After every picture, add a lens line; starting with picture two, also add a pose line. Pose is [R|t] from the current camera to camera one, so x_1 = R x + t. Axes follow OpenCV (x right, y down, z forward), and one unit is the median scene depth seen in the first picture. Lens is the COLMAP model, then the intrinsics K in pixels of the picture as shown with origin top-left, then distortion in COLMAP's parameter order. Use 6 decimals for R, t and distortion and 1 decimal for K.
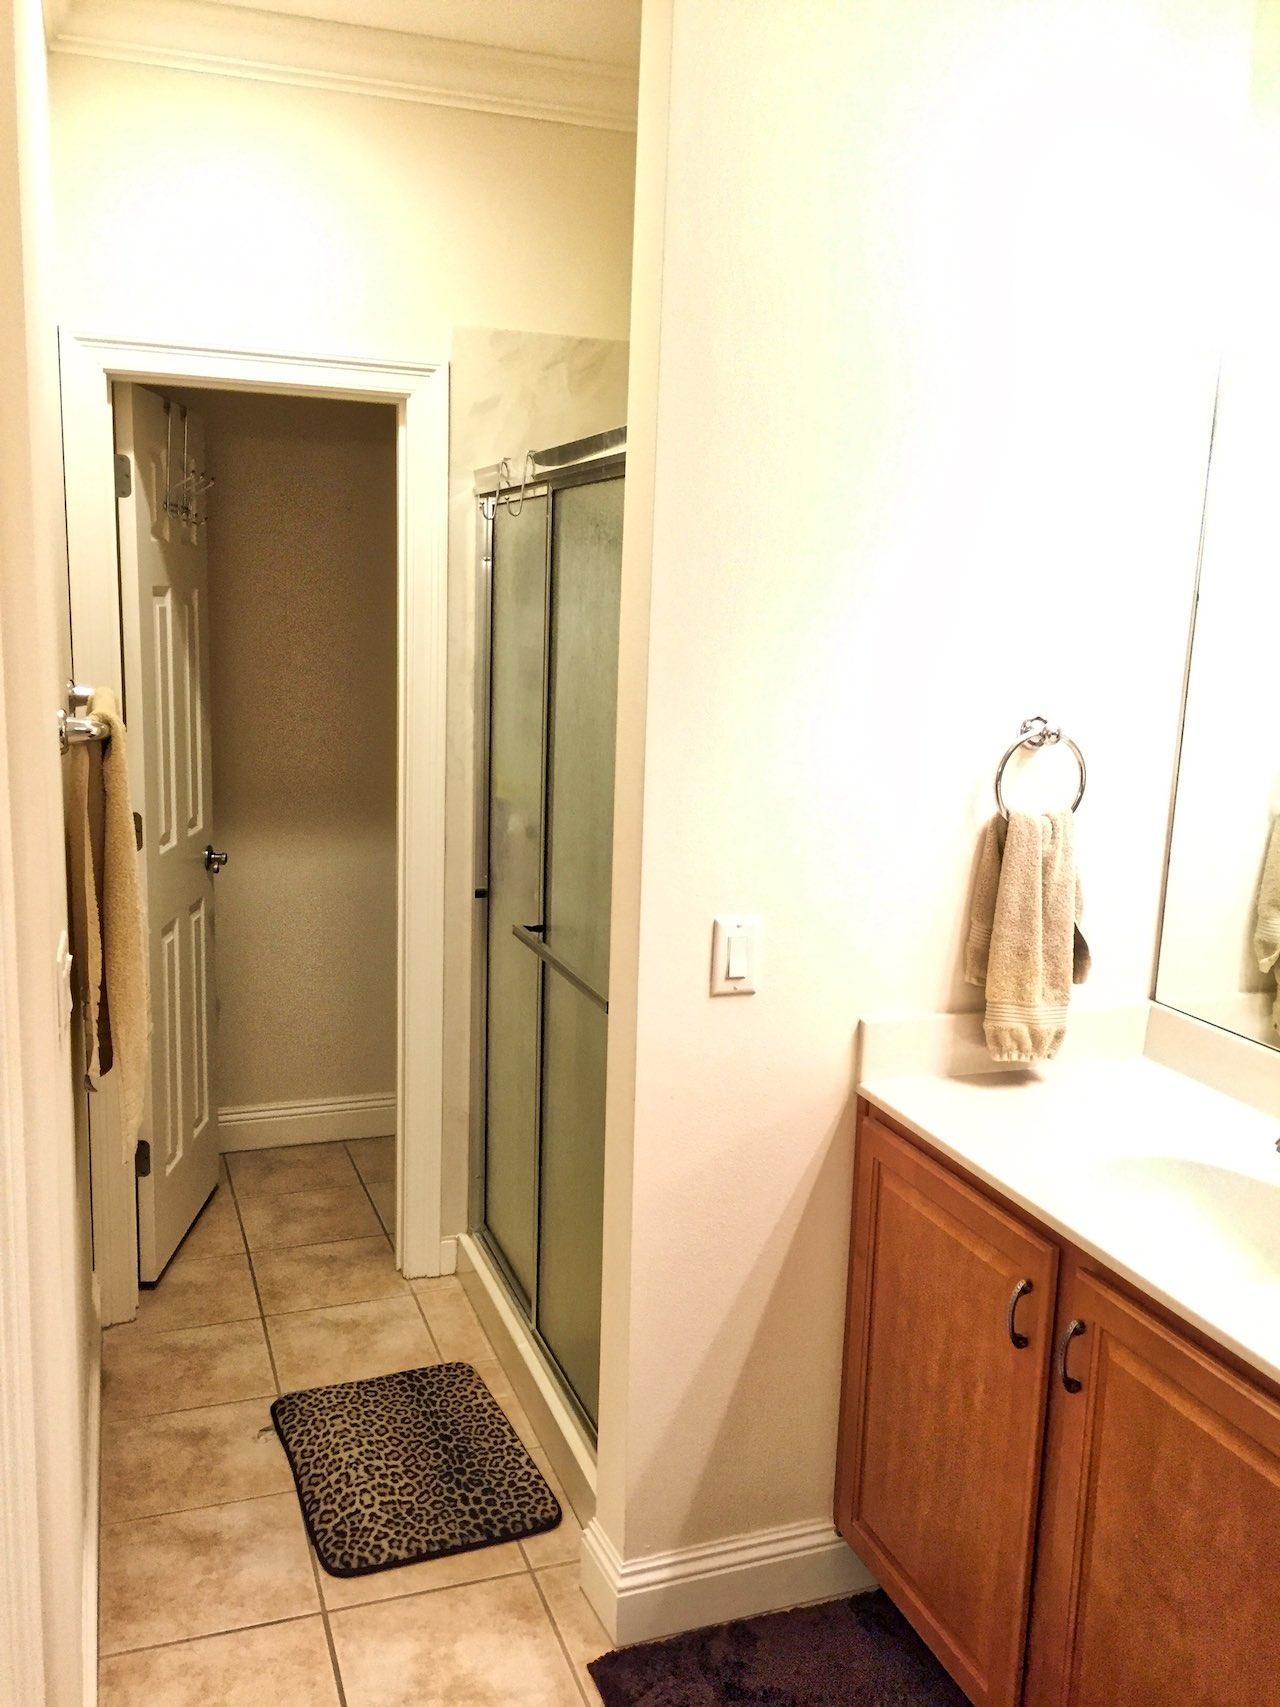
lens RADIAL K [[1464.5, 0, 637.2], [0, 1464.5, 853.2], [0, 0, 1]] dist [0.050288, -0.000694]
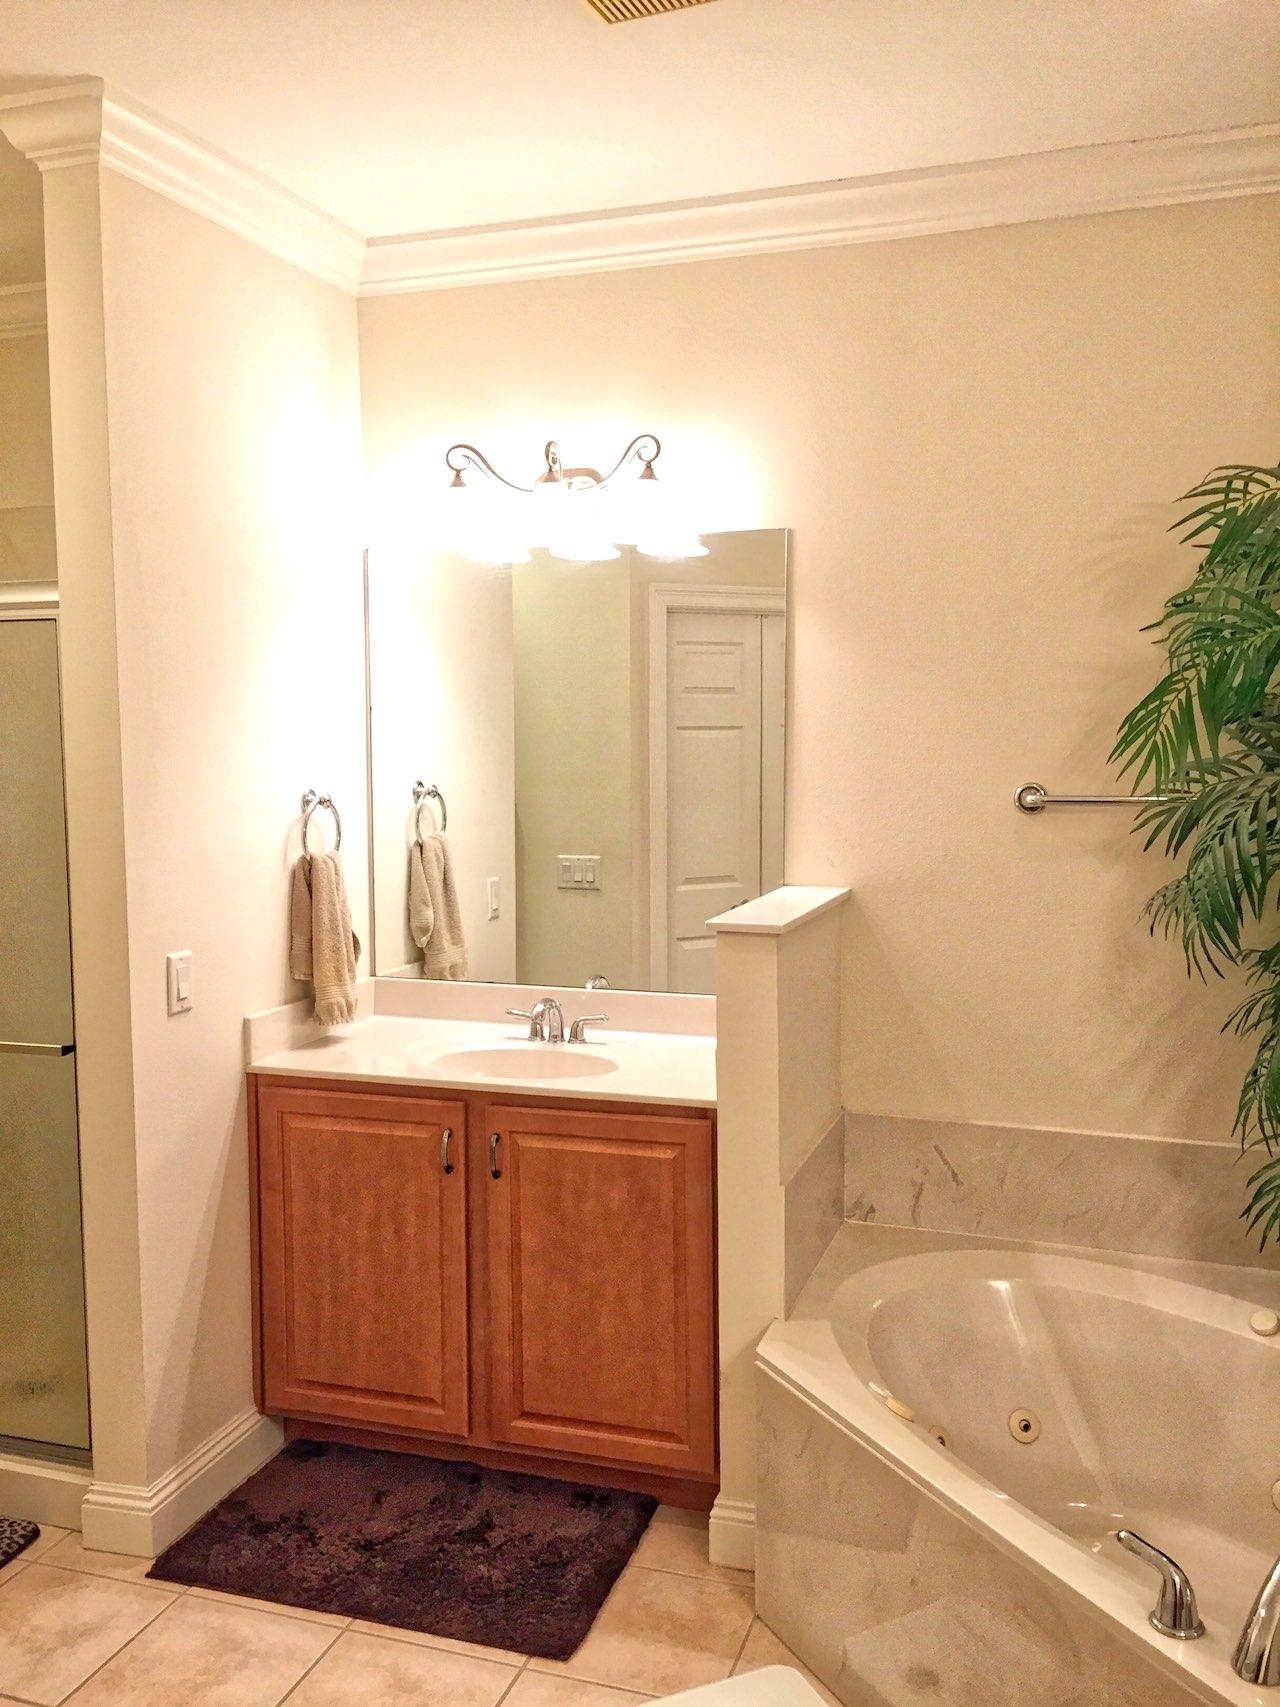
lens RADIAL K [[1464.5, 0, 642.1], [0, 1464.5, 853.5], [0, 0, 1]] dist [0.050288, -0.000694]
pose [[0.628057, -0.108715, 0.770536, -0.660793], [0.167314, 0.985900, 0.002724, 0.020517], [-0.759968, 0.127211, 0.637390, -0.178413]]
